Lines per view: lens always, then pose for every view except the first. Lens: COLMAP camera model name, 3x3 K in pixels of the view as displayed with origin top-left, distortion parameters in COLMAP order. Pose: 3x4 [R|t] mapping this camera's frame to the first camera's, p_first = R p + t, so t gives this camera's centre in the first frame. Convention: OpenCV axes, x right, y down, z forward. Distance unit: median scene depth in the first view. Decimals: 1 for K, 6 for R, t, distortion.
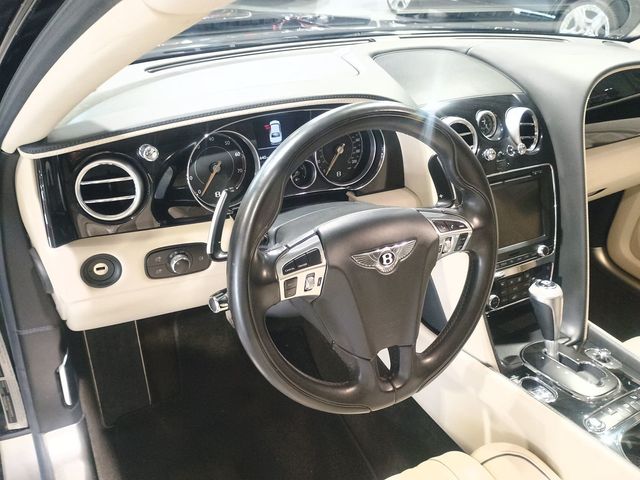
lens RADIAL K [[552.7, 0, 319.0], [0, 552.7, 242.0], [0, 0, 1]] dist [0.052580, -0.064697]
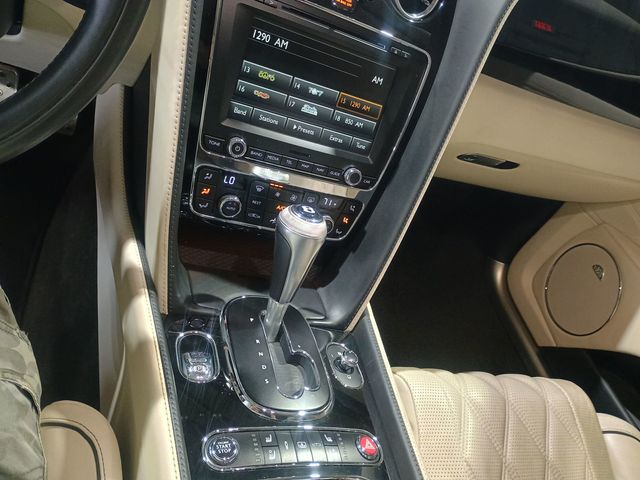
lens RADIAL K [[552.7, 0, 322.5], [0, 552.7, 233.1], [0, 0, 1]] dist [0.052580, -0.064697]
pose [[0.892539, 0.449453, 0.036954, 0.392666], [-0.450935, 0.888442, 0.085605, 0.035854], [0.005644, -0.093069, 0.995644, 0.392621]]
